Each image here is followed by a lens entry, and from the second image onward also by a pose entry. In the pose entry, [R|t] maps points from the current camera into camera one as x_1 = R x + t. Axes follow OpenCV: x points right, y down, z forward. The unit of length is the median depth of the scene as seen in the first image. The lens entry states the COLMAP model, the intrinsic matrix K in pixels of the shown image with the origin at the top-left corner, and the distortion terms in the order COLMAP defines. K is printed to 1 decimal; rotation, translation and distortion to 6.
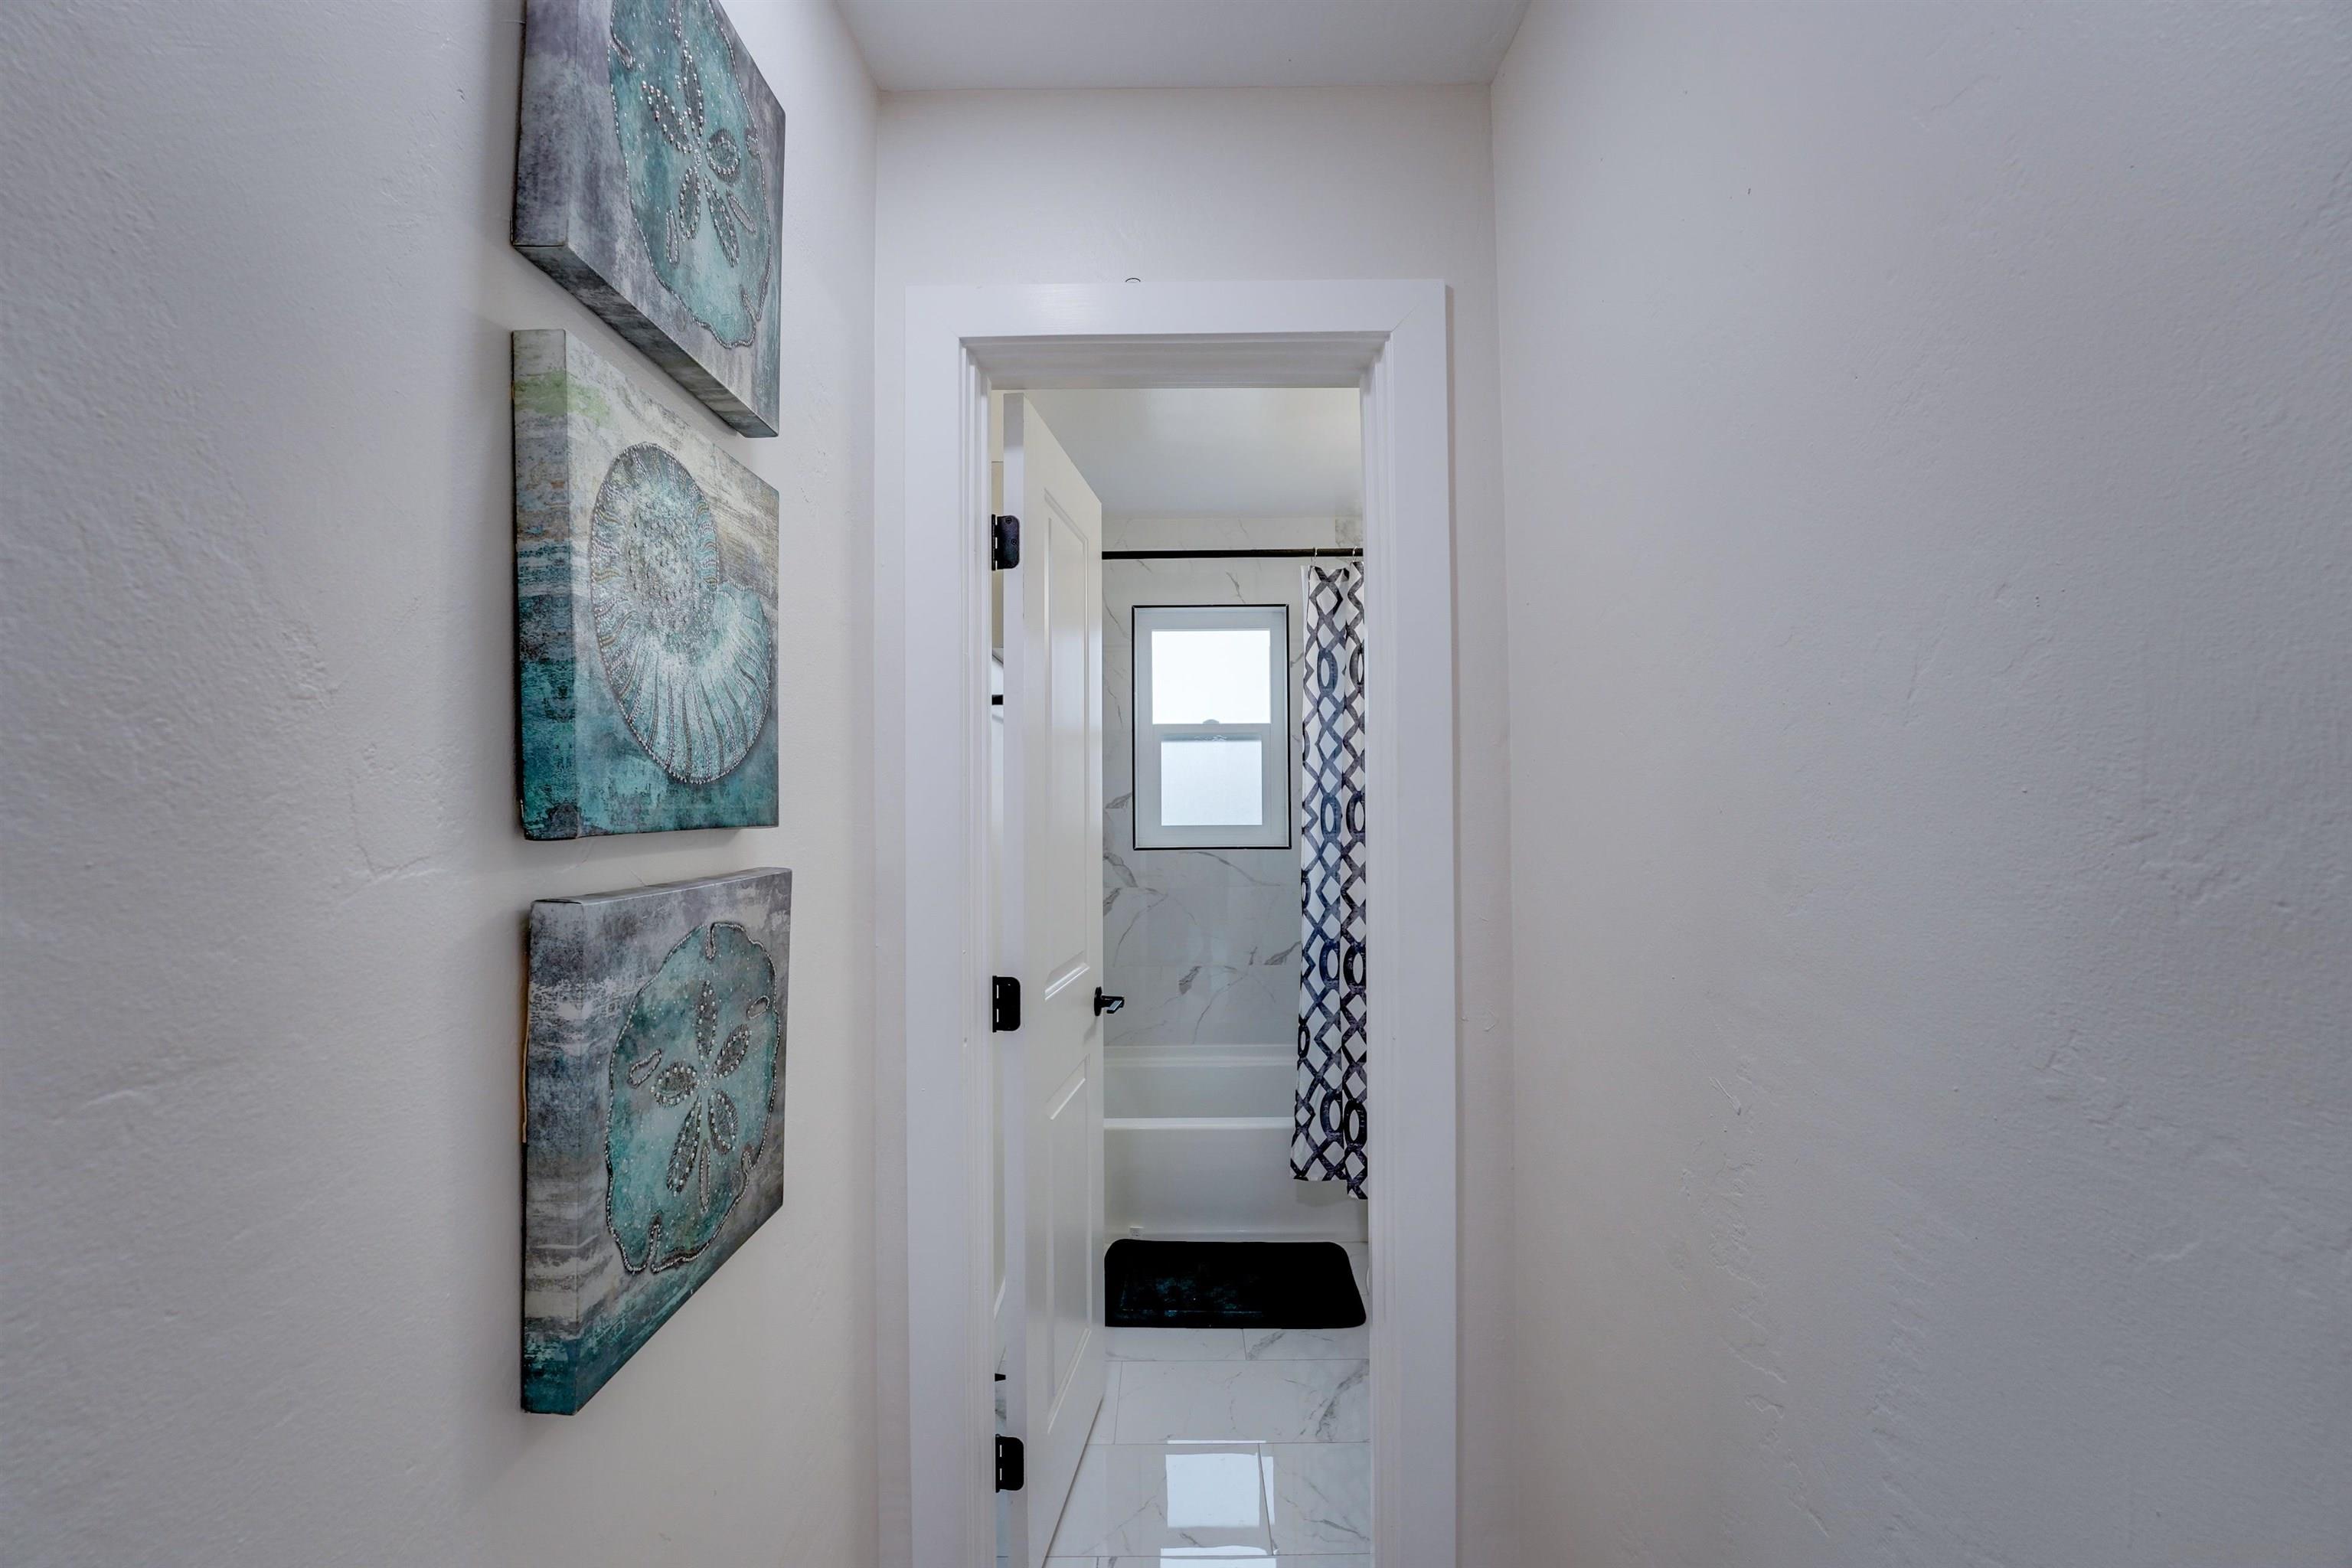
lens RADIAL K [[960.8, 0, 1172.1], [0, 960.8, 796.9], [0, 0, 1]] dist [-0.031588, 0.004263]
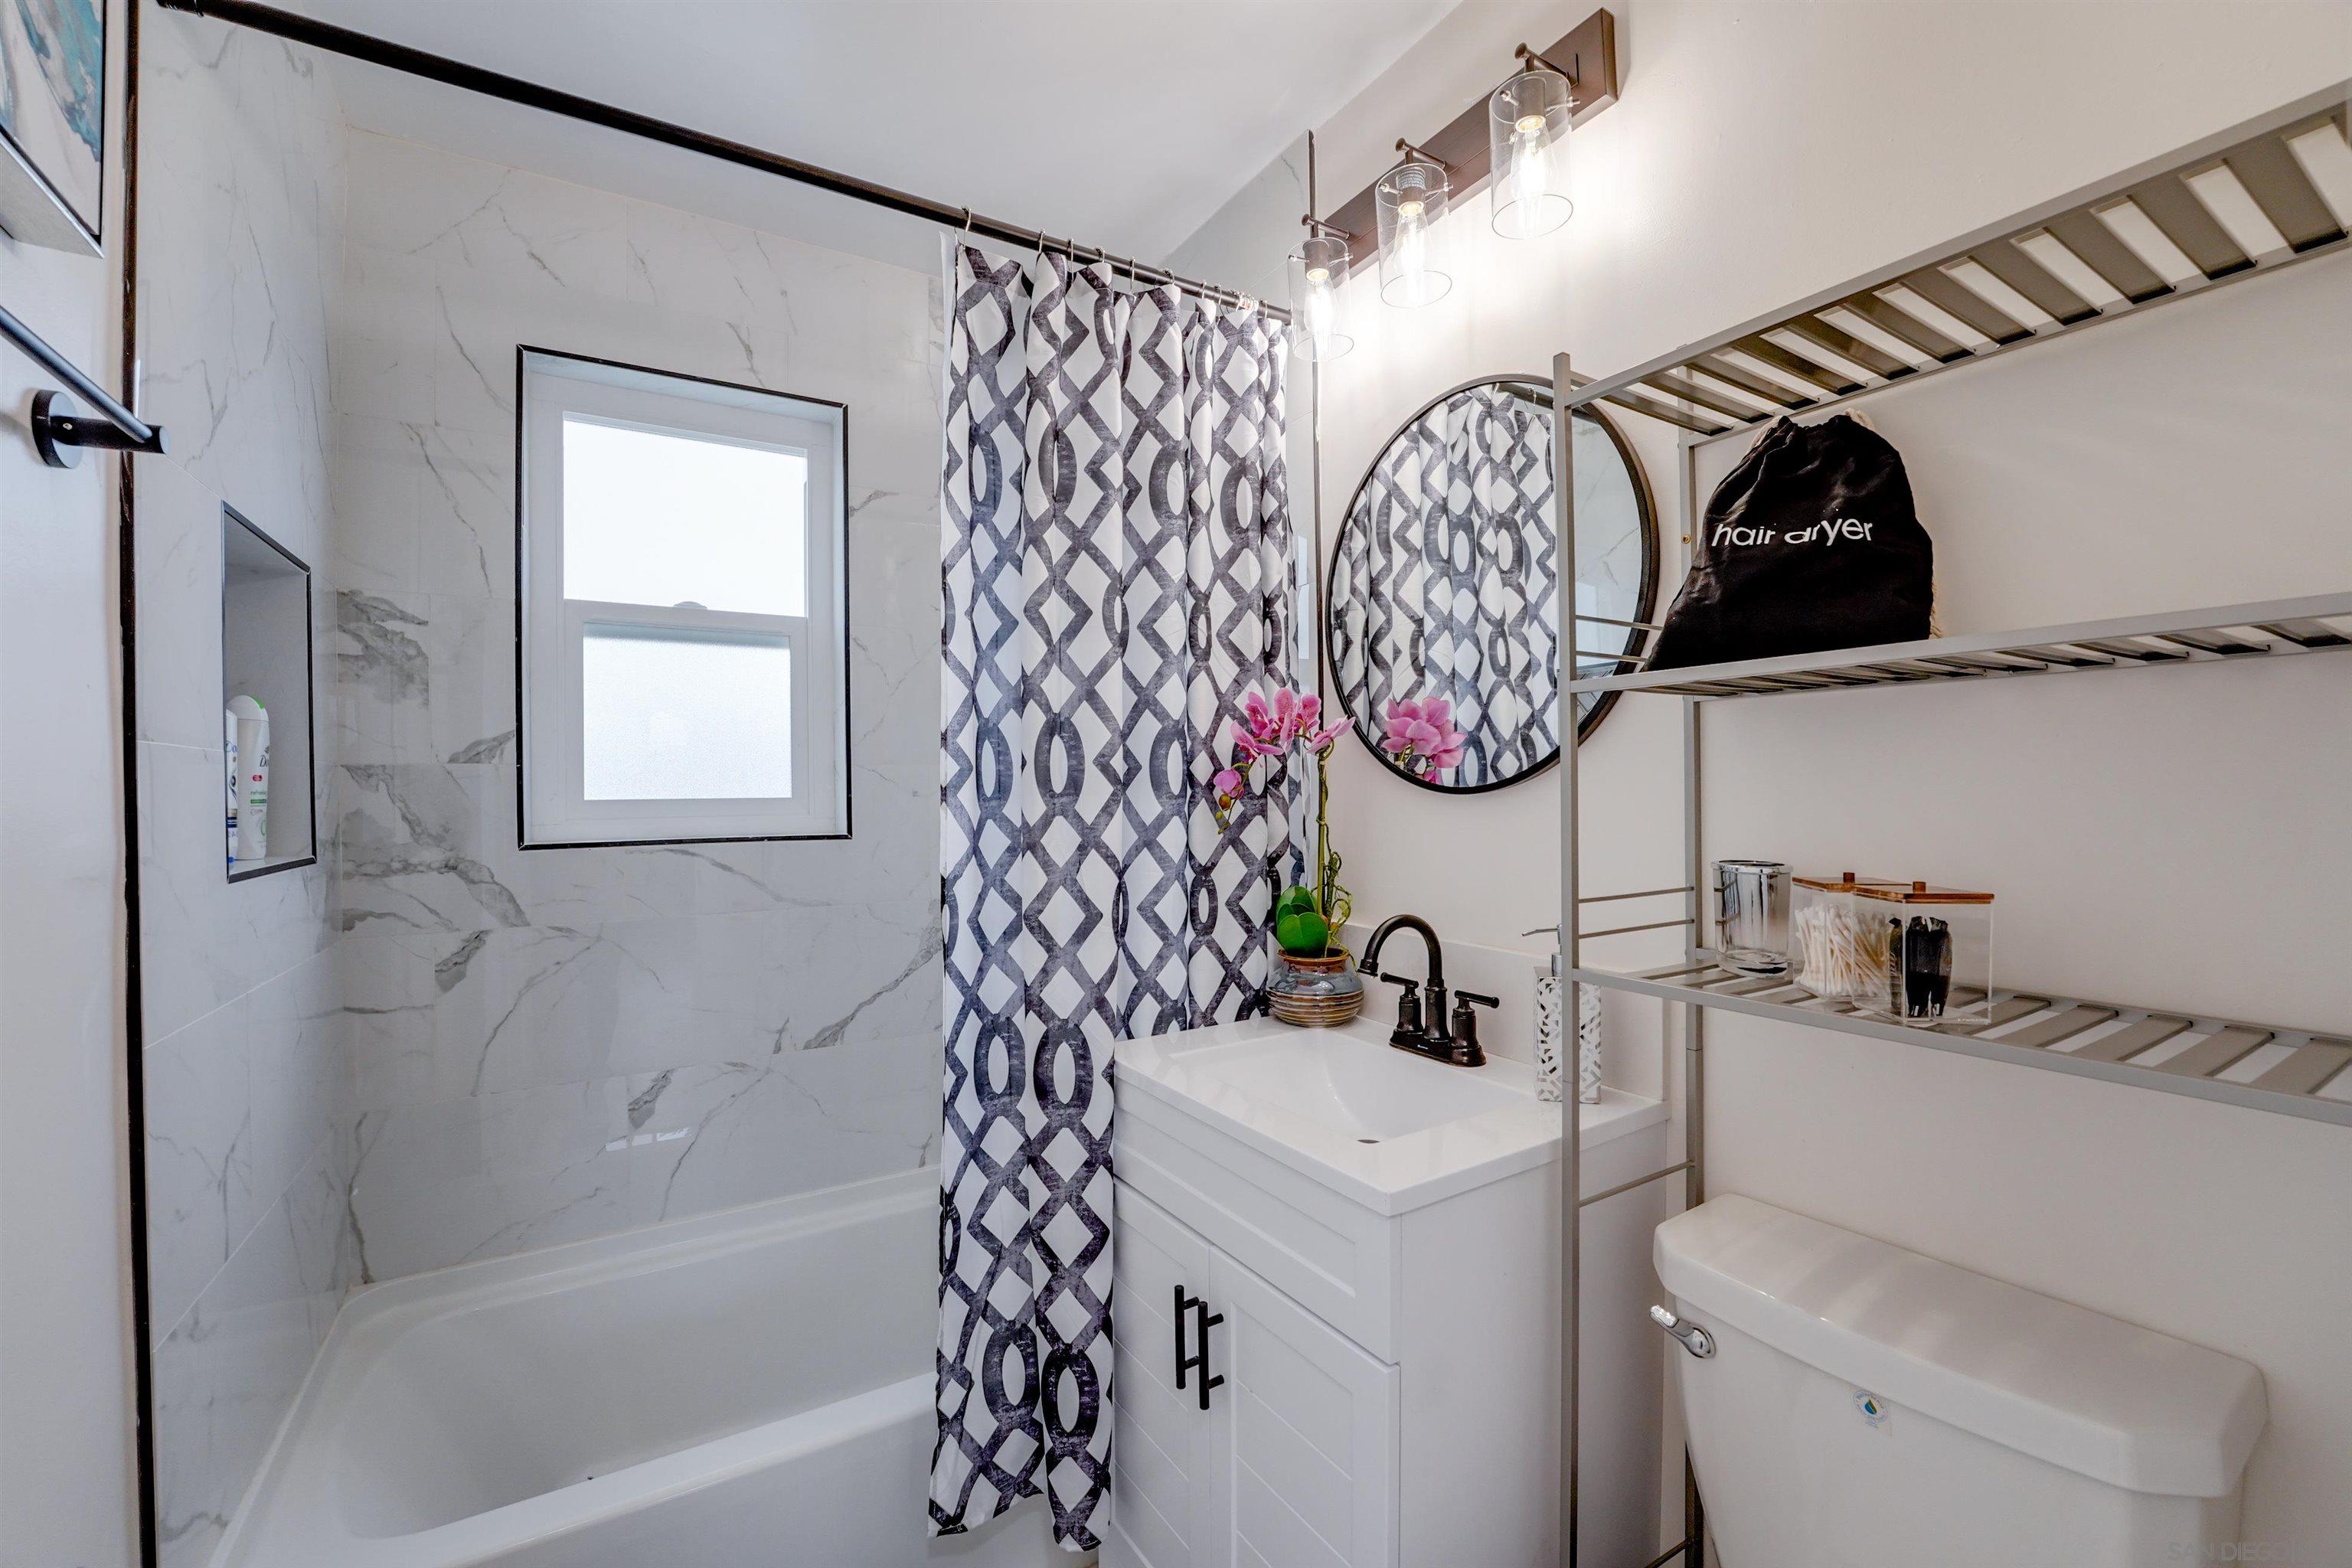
lens RADIAL K [[960.8, 0, 1180.1], [0, 960.8, 792.1], [0, 0, 1]] dist [-0.031588, 0.004263]
pose [[0.846178, -0.004062, 0.532884, -0.015520], [0.002560, 0.999990, 0.003556, 0.032582], [-0.532894, -0.001645, 0.846181, 0.537891]]
